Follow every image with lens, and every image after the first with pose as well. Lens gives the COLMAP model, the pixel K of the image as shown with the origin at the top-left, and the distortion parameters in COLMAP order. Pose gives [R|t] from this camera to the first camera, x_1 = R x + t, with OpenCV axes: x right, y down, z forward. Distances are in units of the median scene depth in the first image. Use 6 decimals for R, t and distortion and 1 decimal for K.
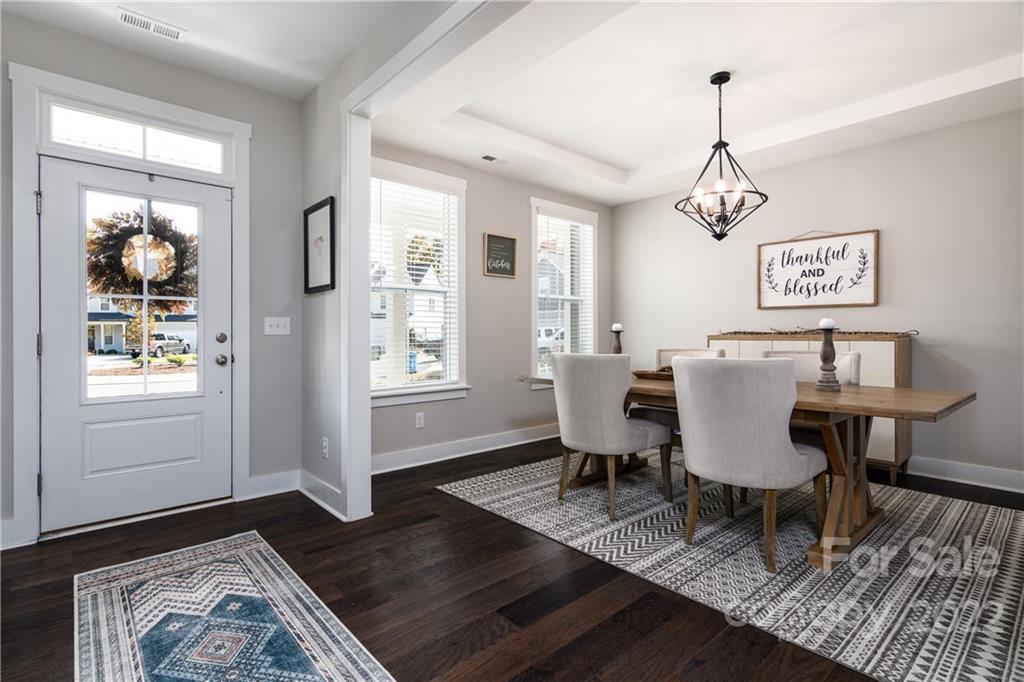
lens RADIAL K [[494.3, 0, 508.3], [0, 494.3, 338.1], [0, 0, 1]] dist [0.000692, 0.000643]
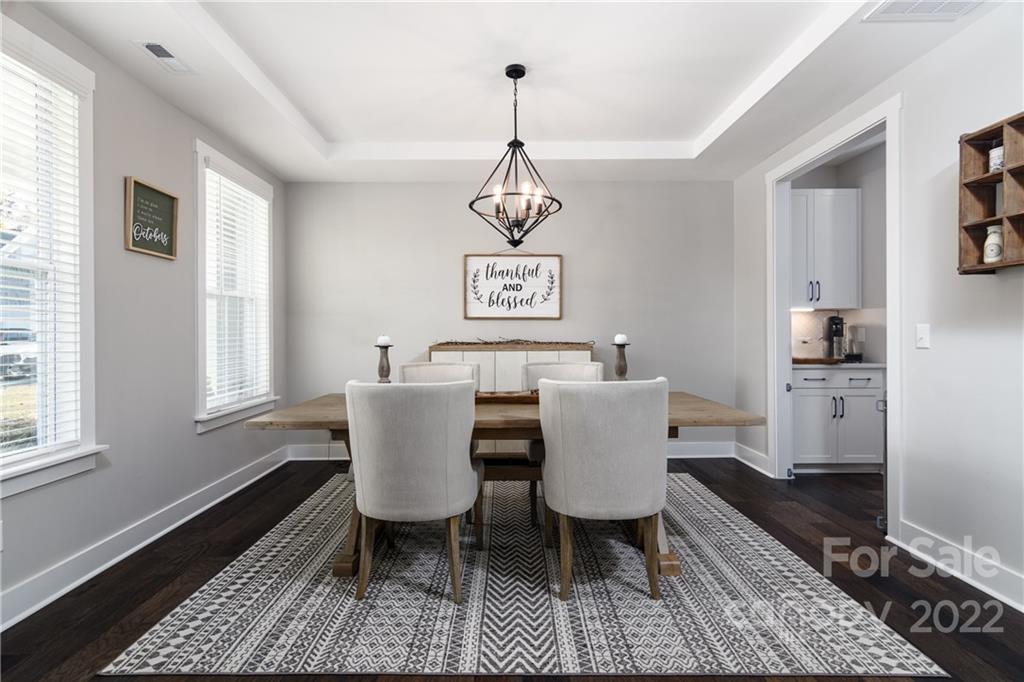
lens RADIAL K [[494.3, 0, 513.4], [0, 494.3, 336.3], [0, 0, 1]] dist [0.000692, 0.000643]
pose [[0.657889, -0.002439, 0.753111, -0.204728], [0.008226, 0.999958, -0.003948, -0.021822], [-0.753070, 0.008792, 0.657882, 0.304699]]
